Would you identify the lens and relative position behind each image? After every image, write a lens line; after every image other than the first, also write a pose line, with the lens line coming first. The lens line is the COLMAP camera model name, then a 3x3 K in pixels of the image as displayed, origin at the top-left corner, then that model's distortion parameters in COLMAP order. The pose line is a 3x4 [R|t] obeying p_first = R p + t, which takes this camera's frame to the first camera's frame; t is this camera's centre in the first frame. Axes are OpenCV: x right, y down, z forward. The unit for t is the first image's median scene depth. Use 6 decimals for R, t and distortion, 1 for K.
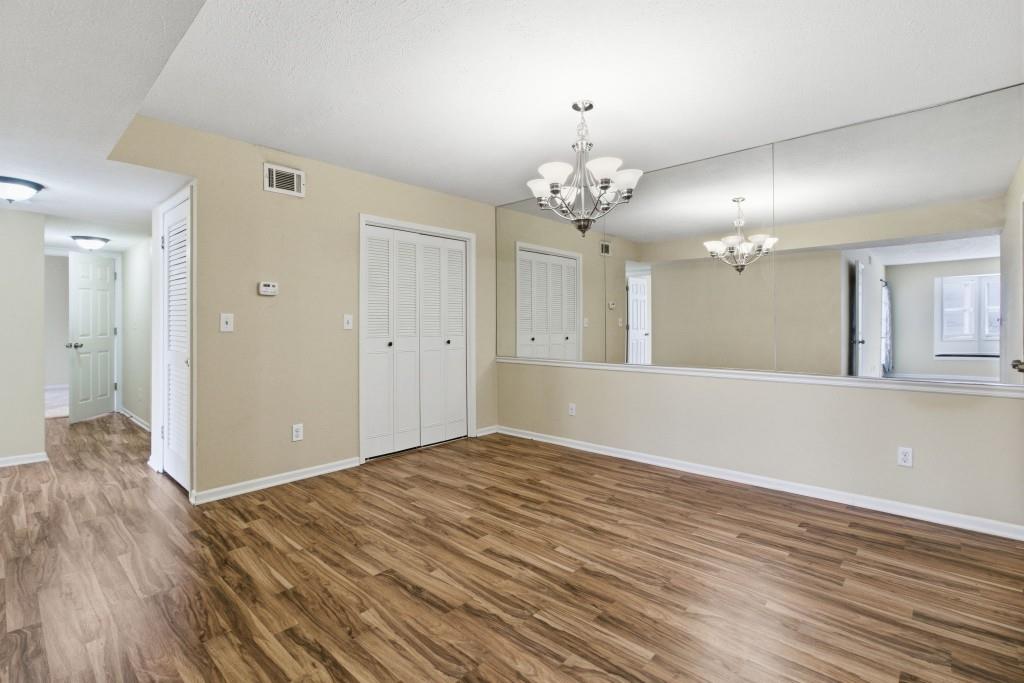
lens RADIAL K [[473.0, 0, 506.8], [0, 473.0, 324.6], [0, 0, 1]] dist [-0.017281, 0.007504]
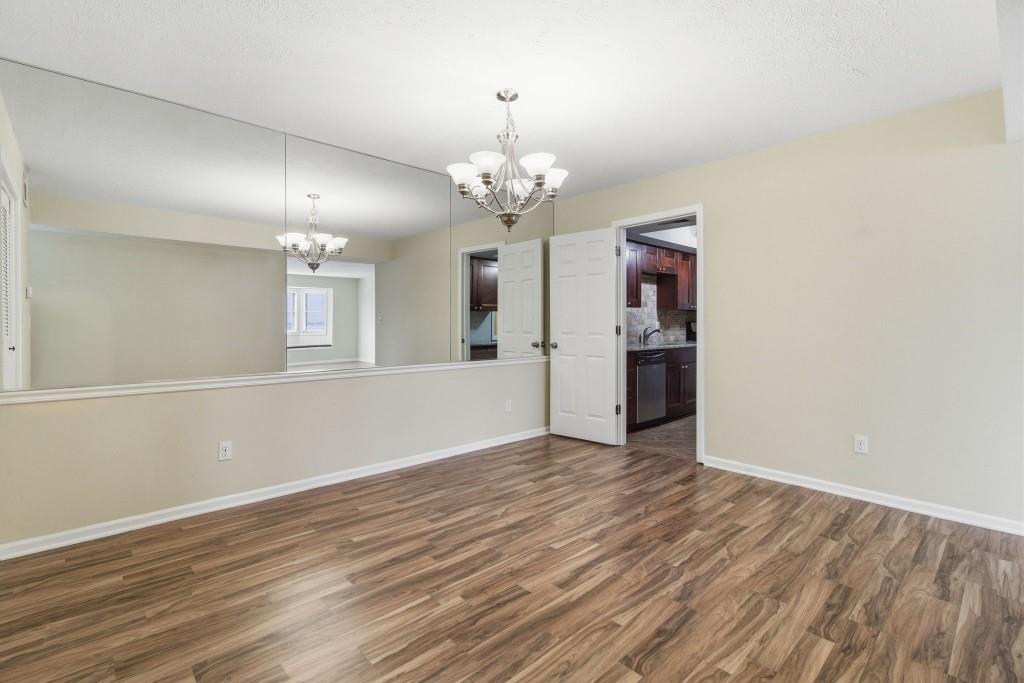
lens RADIAL K [[473.0, 0, 504.3], [0, 473.0, 325.2], [0, 0, 1]] dist [-0.017281, 0.007504]
pose [[0.081525, -0.000160, 0.996671, -0.832424], [-0.000021, 1.000000, 0.000162, 0.006892], [-0.996671, -0.000035, 0.081525, 0.957017]]
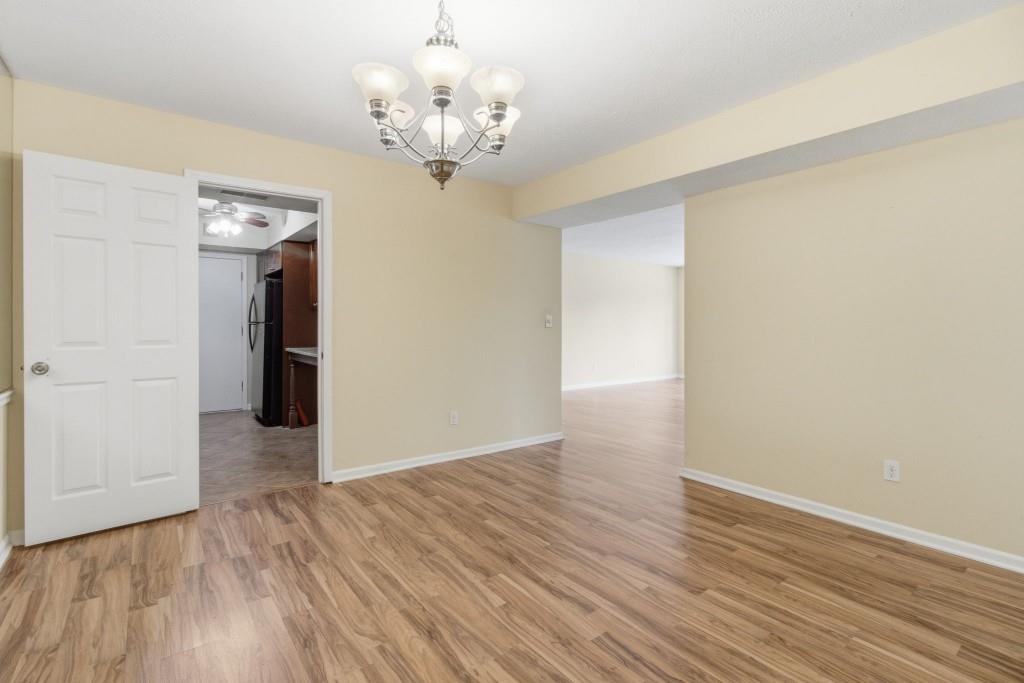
lens RADIAL K [[473.0, 0, 507.4], [0, 473.0, 331.9], [0, 0, 1]] dist [-0.017281, 0.007504]
pose [[-0.985092, -0.001884, 0.172016, -0.036691], [0.000087, 0.999934, 0.011453, 0.002872], [-0.172026, 0.011297, -0.985028, 1.665847]]
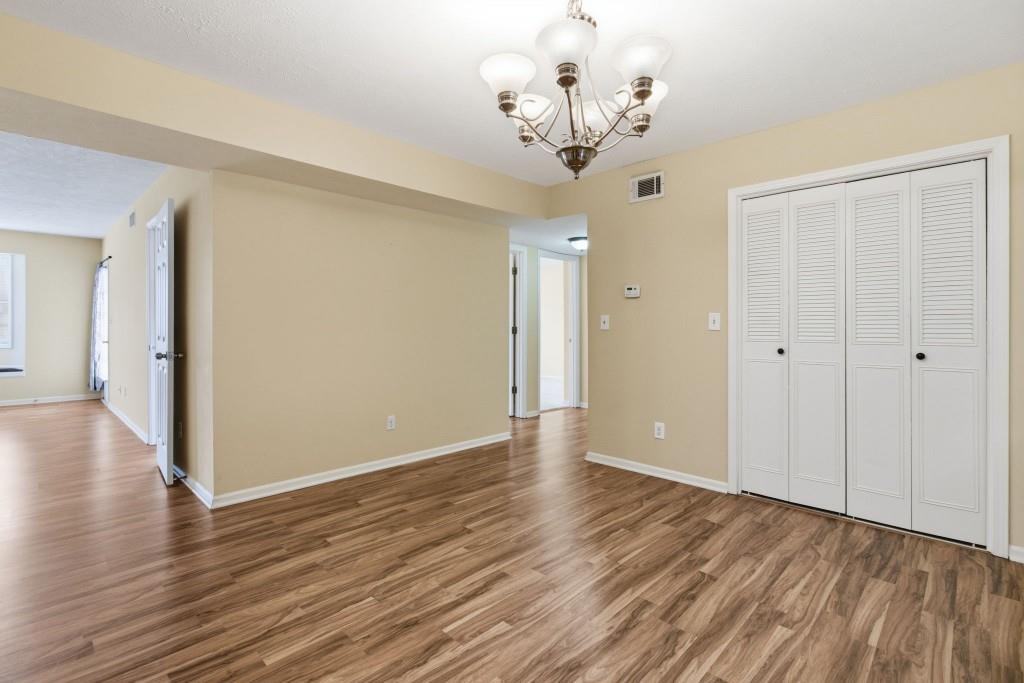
lens RADIAL K [[473.0, 0, 507.6], [0, 473.0, 325.9], [0, 0, 1]] dist [-0.017281, 0.007504]
pose [[-0.029504, 0.001651, -0.999563, 0.791211], [-0.002475, 0.999995, 0.001725, 0.003899], [0.999562, 0.002525, -0.029500, 0.956883]]
